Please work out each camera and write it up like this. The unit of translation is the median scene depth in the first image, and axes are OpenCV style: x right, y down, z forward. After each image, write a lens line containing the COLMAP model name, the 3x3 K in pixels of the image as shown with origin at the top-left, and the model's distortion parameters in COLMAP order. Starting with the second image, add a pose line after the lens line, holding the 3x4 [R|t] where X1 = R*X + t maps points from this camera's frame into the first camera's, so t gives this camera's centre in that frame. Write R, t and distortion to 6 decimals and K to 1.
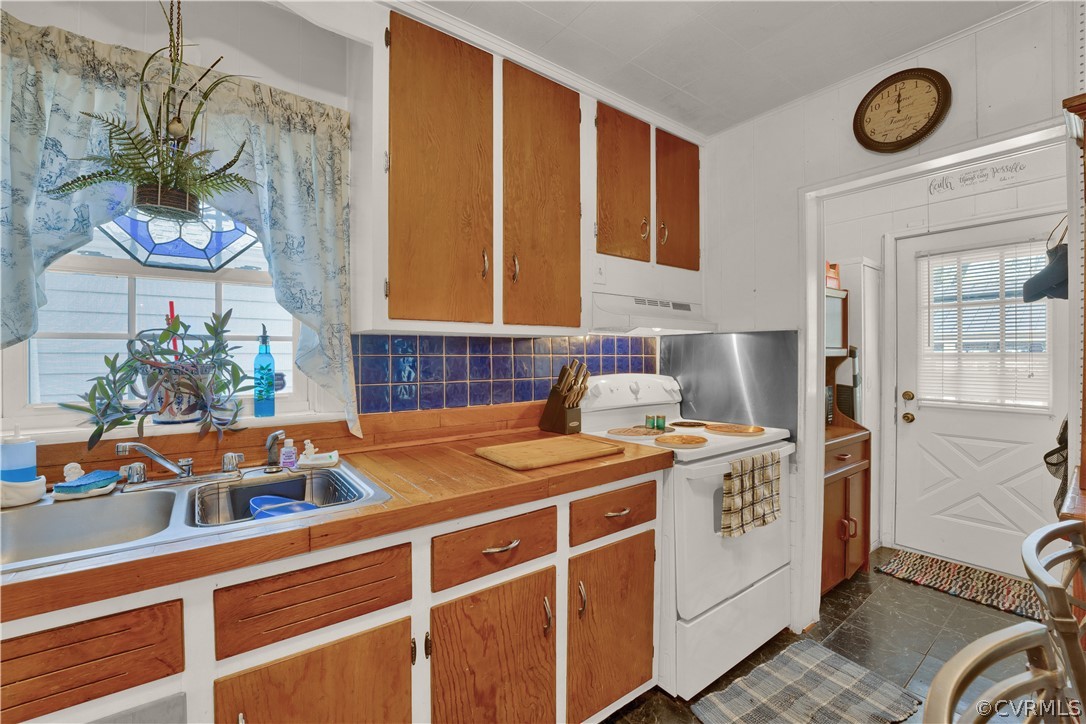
lens RADIAL K [[448.5, 0, 539.6], [0, 448.5, 358.3], [0, 0, 1]] dist [-0.022199, -0.000018]
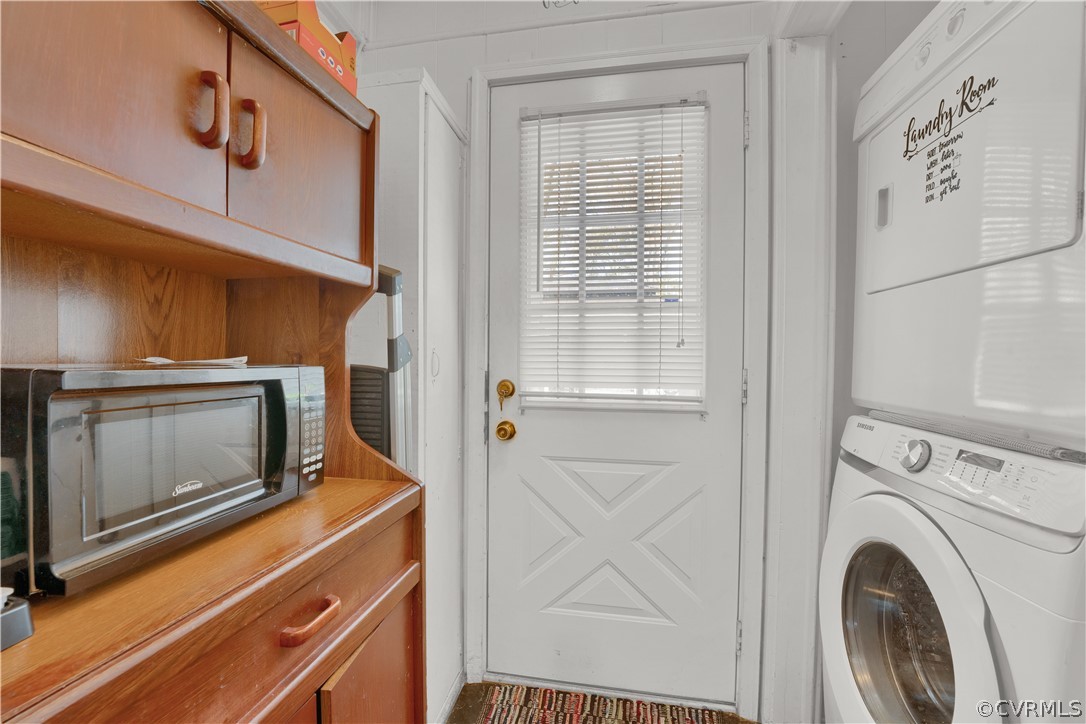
lens RADIAL K [[448.5, 0, 539.6], [0, 448.5, 358.3], [0, 0, 1]] dist [-0.022199, -0.000018]
pose [[0.729190, 0.004872, 0.684294, 0.549757], [-0.004301, 0.999988, -0.002536, 0.055585], [-0.684298, -0.001094, 0.729202, 0.643464]]
